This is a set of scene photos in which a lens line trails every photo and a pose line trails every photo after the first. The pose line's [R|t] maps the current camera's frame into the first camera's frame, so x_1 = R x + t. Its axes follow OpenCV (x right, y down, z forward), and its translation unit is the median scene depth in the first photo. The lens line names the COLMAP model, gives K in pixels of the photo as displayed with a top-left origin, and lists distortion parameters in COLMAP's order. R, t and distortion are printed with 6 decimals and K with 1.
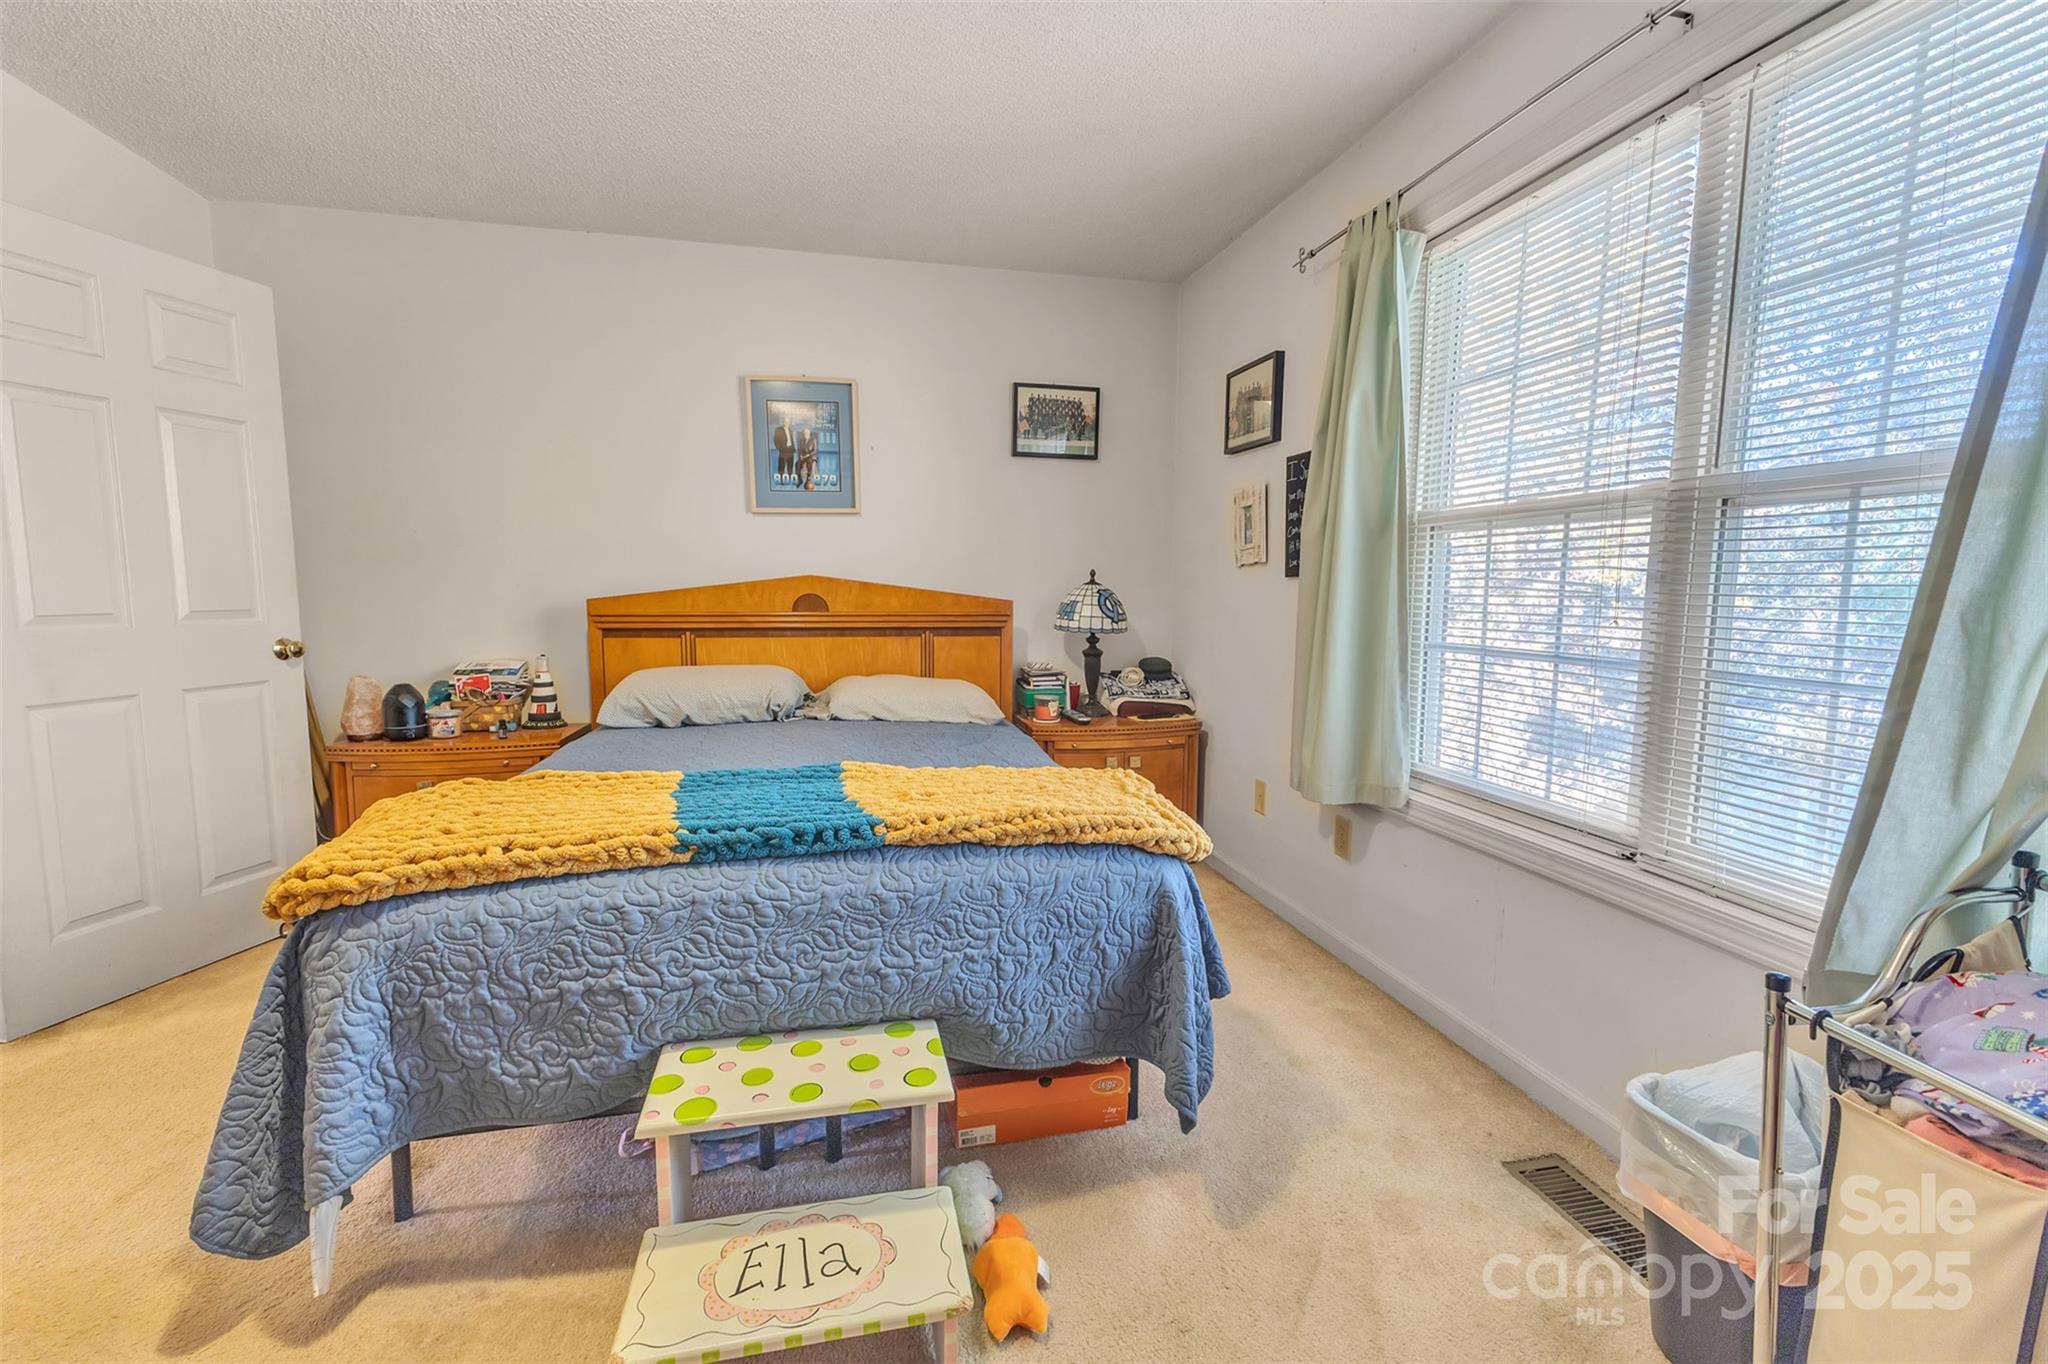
lens RADIAL K [[882.7, 0, 1024.0], [0, 882.7, 682.0], [0, 0, 1]] dist [0.010024, -0.000515]
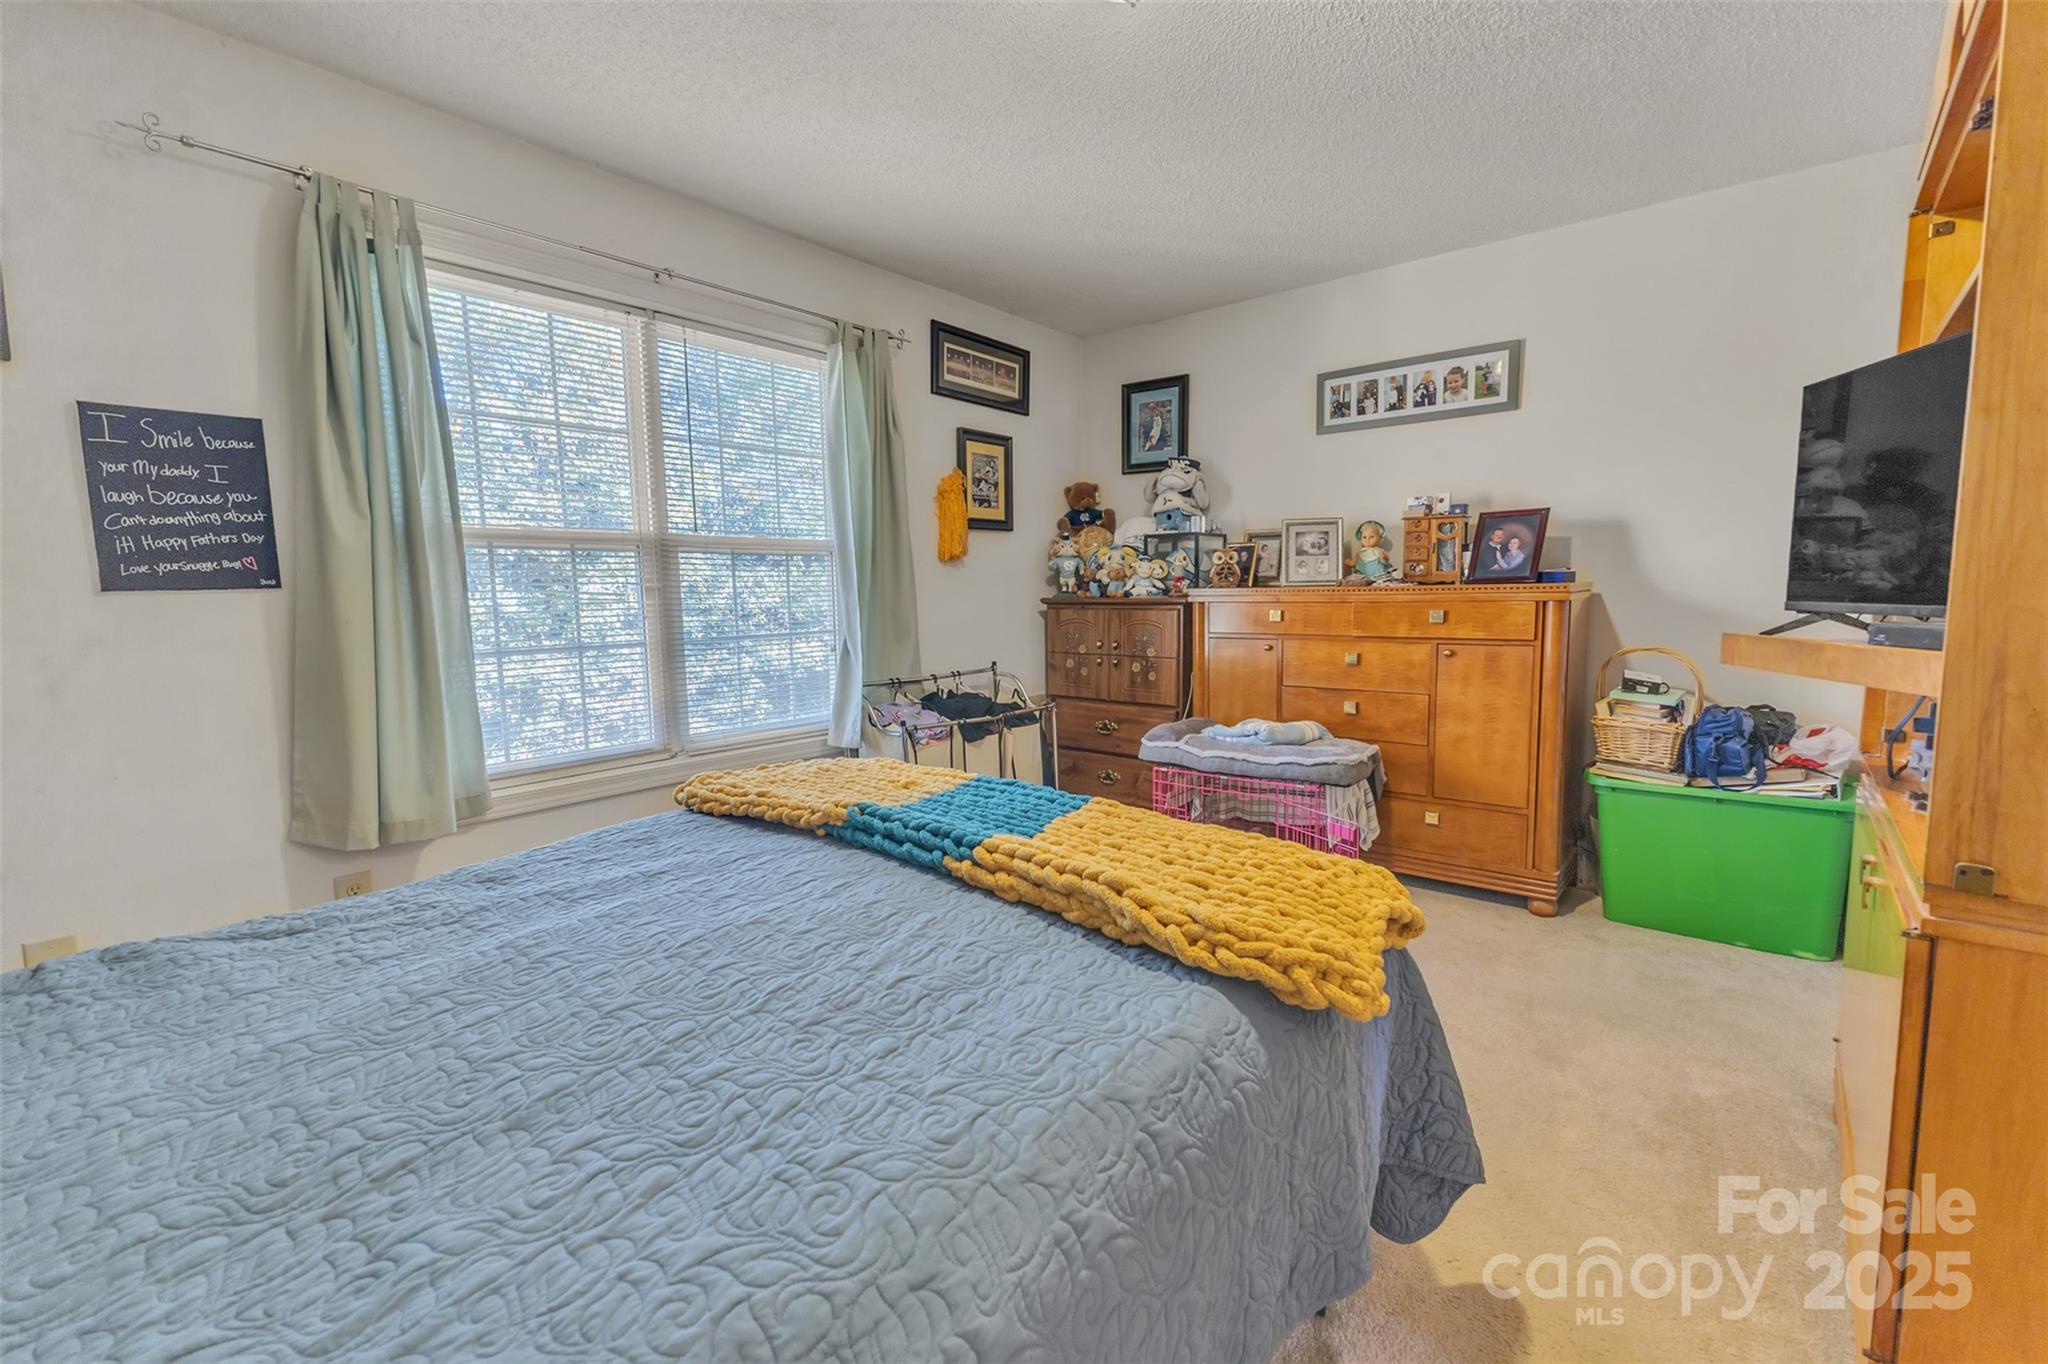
lens RADIAL K [[882.7, 0, 1024.0], [0, 882.7, 682.0], [0, 0, 1]] dist [0.010024, -0.000515]
pose [[-0.612548, -0.080236, 0.786350, -0.526902], [0.096978, 0.979690, 0.175507, -0.087417], [-0.784462, 0.183765, -0.592326, 0.740523]]
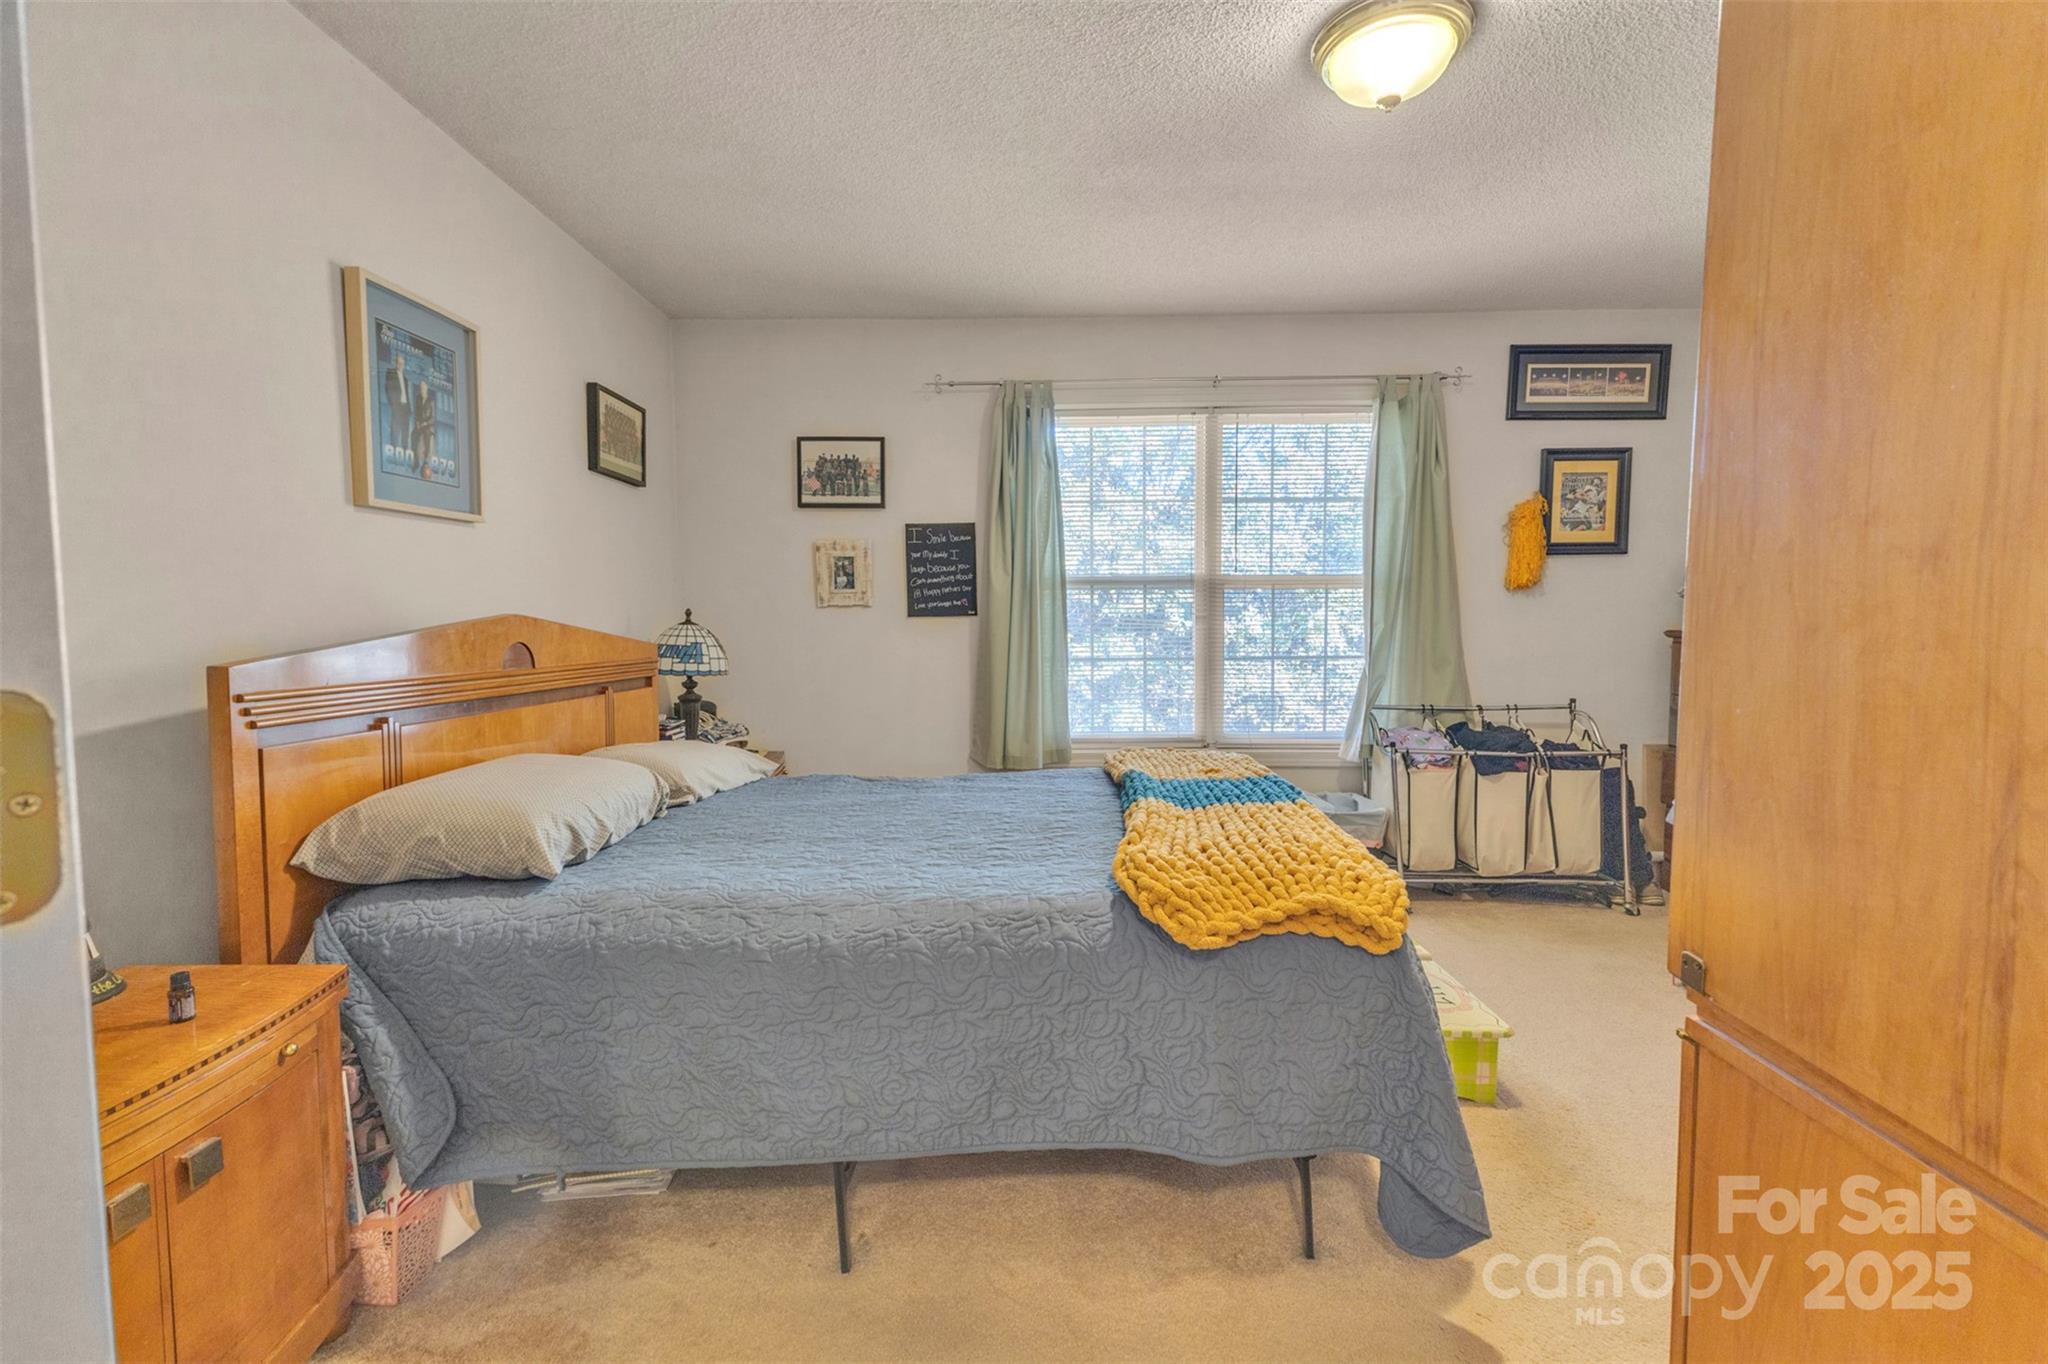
lens RADIAL K [[882.7, 0, 1024.0], [0, 882.7, 682.0], [0, 0, 1]] dist [0.010024, -0.000515]
pose [[0.236142, -0.074189, 0.968882, -0.769039], [0.111220, 0.992592, 0.048898, -0.058800], [-0.965333, 0.096212, 0.242644, 0.457330]]
